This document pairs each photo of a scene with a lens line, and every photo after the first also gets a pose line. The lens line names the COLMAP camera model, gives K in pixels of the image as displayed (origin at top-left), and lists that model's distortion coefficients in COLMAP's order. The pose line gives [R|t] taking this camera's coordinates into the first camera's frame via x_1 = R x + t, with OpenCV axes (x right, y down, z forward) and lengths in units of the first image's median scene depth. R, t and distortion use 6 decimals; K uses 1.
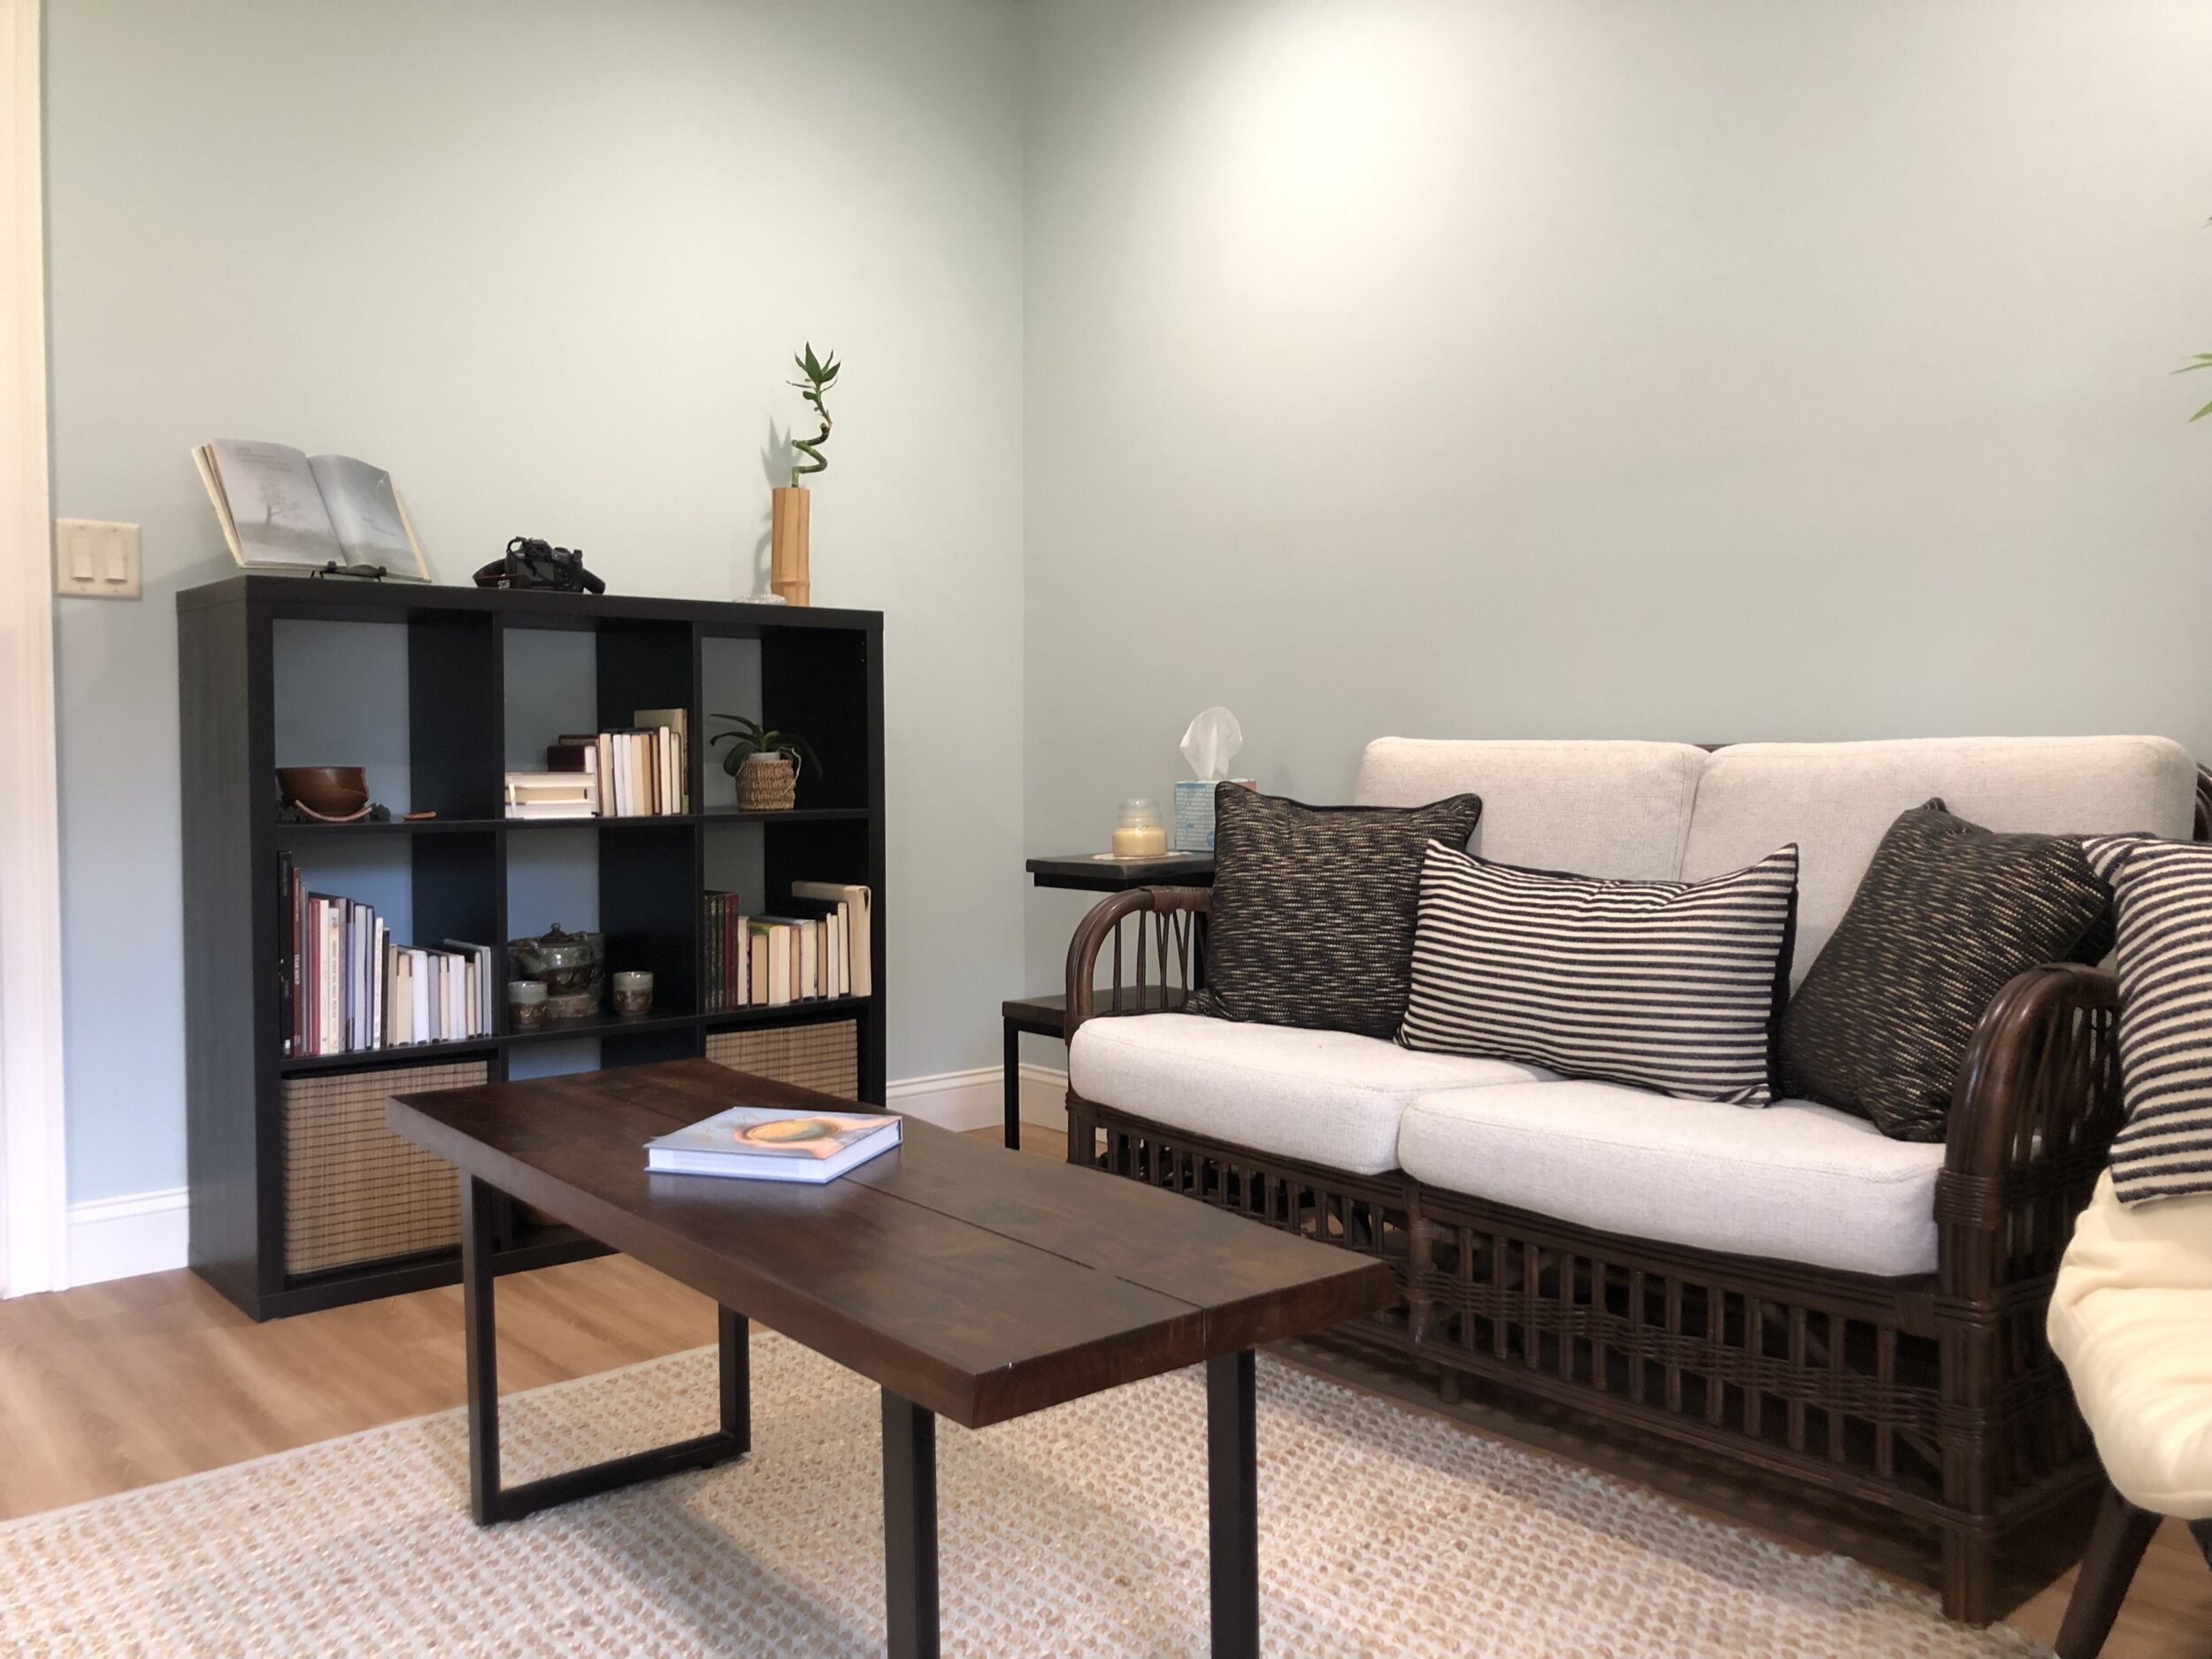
lens RADIAL K [[1815.8, 0, 1101.3], [0, 1815.8, 844.1], [0, 0, 1]] dist [0.069031, -0.002234]
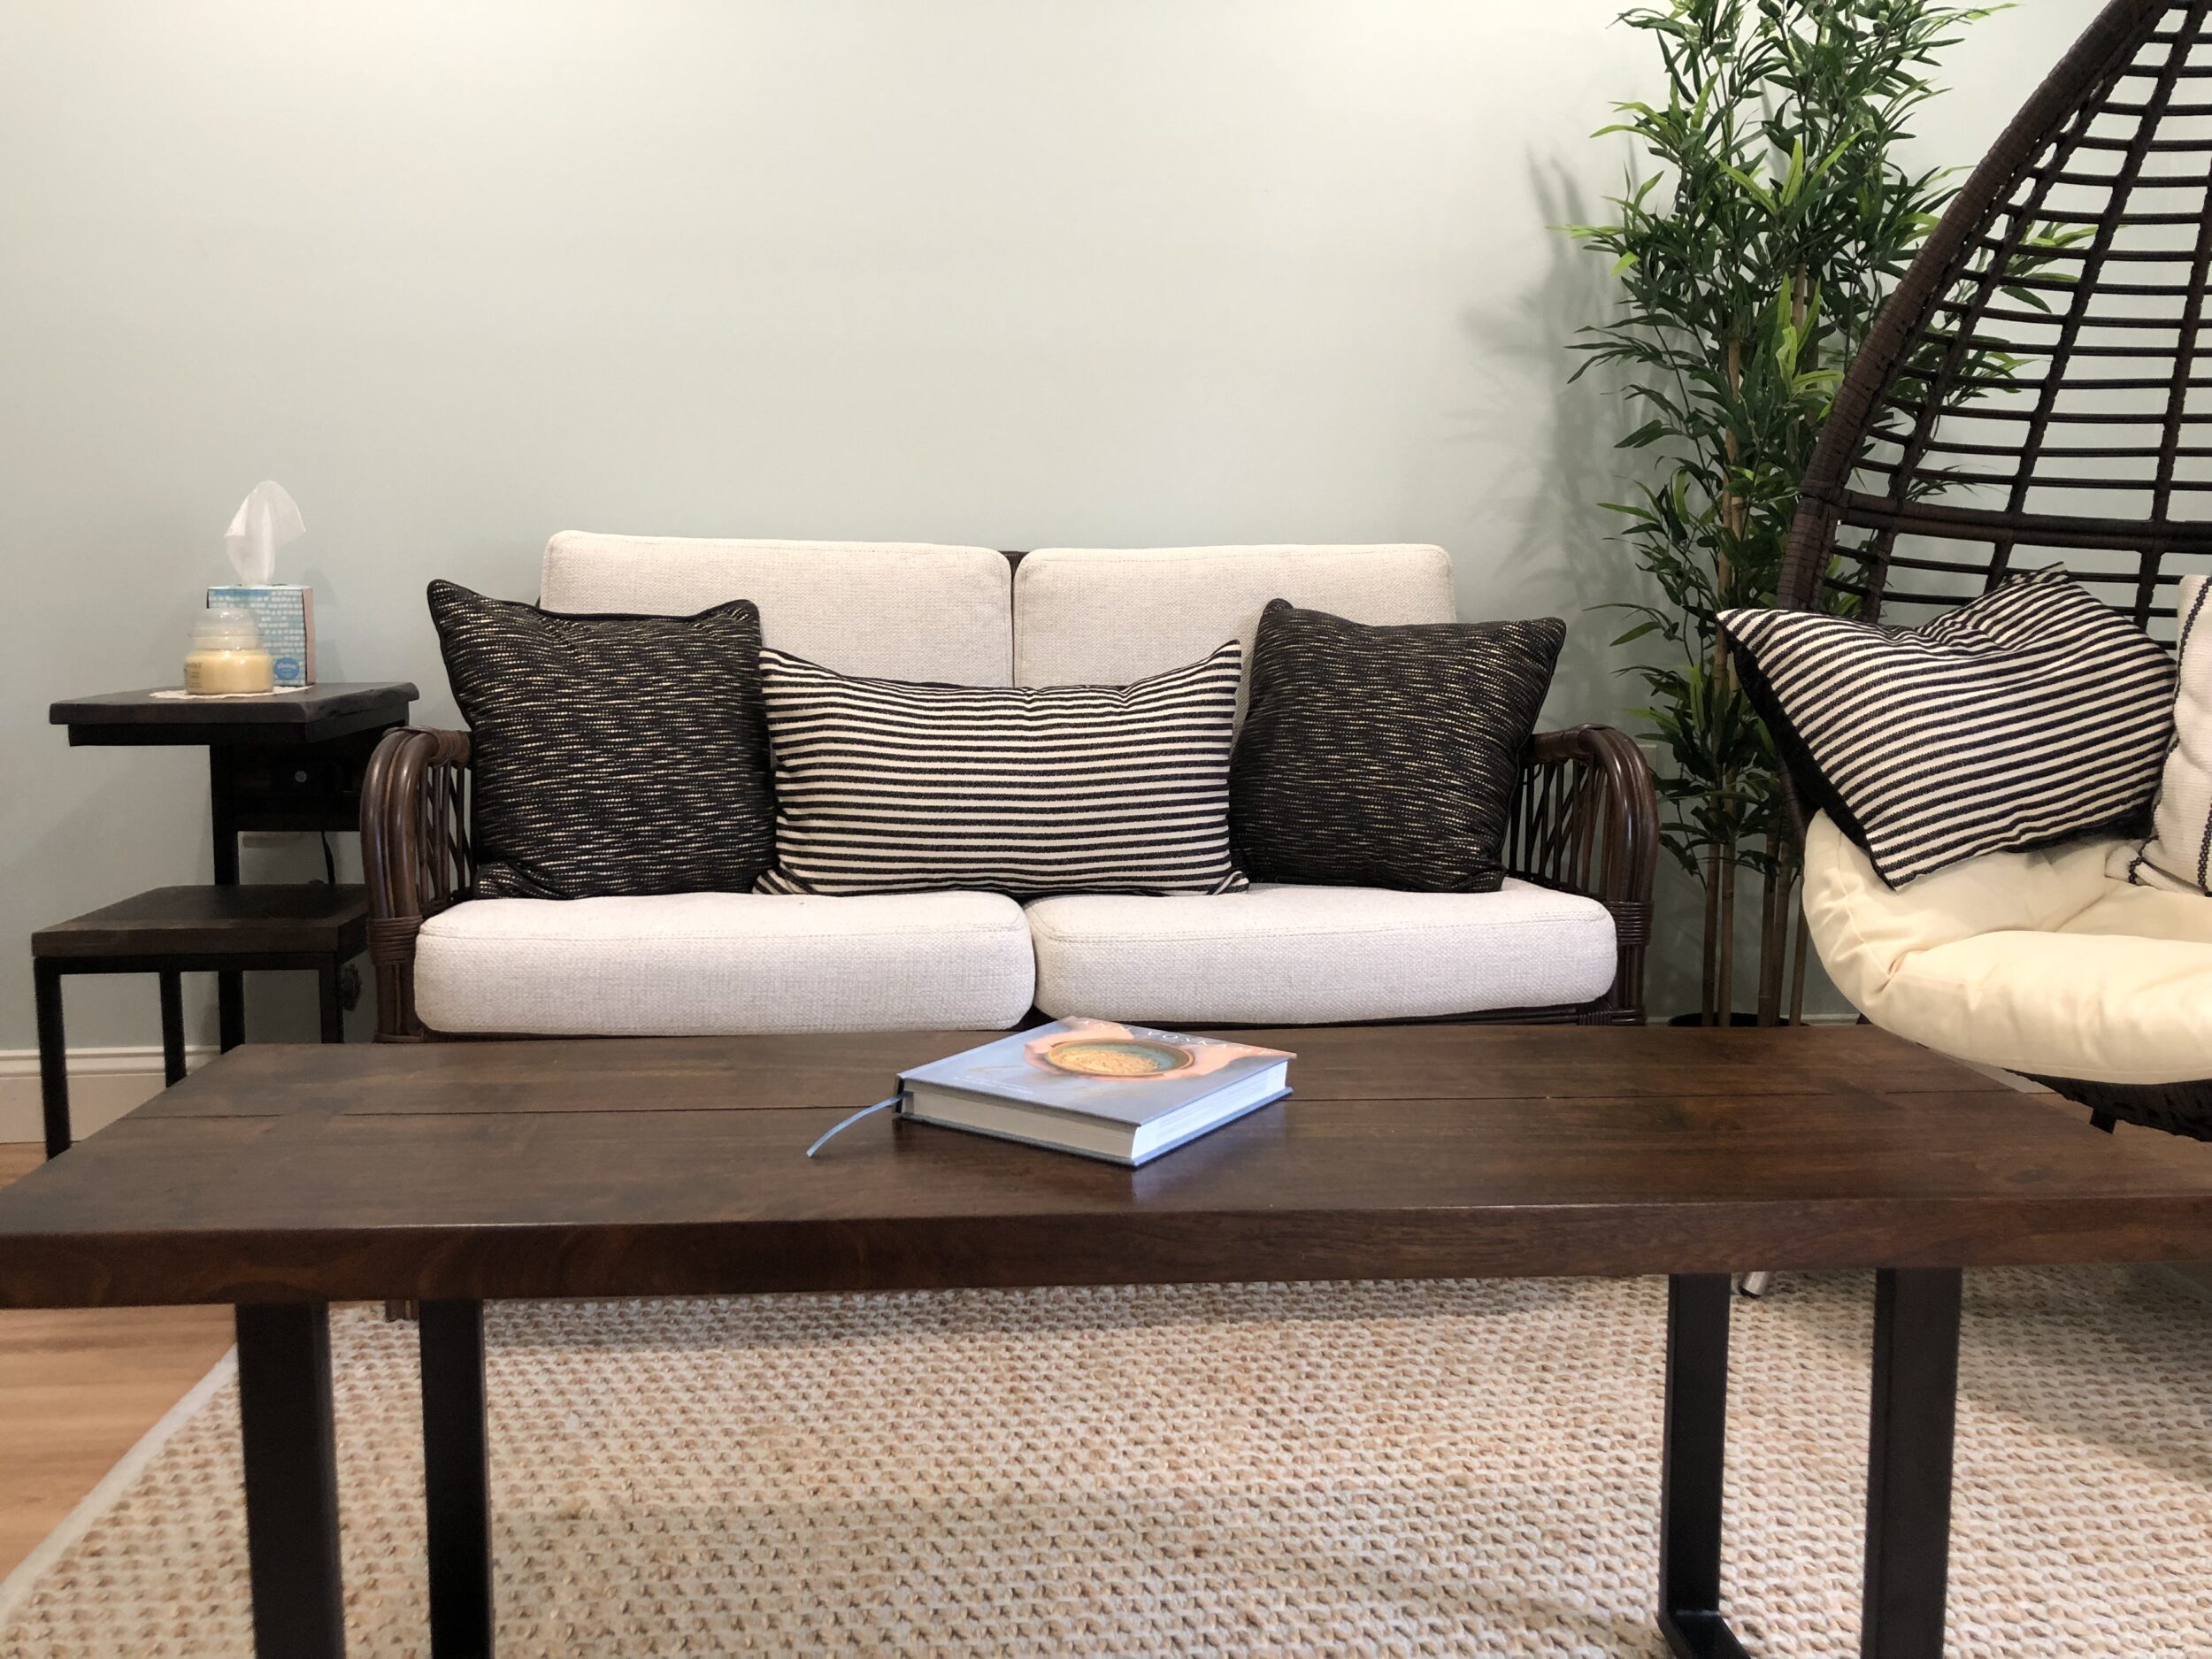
lens RADIAL K [[1815.8, 0, 1104.0], [0, 1815.8, 814.1], [0, 0, 1]] dist [0.069031, -0.002234]
pose [[0.560537, -0.086831, 0.823564, -0.448396], [0.038247, 0.996141, 0.078994, 0.012065], [-0.827246, -0.012780, 0.561695, 0.414272]]
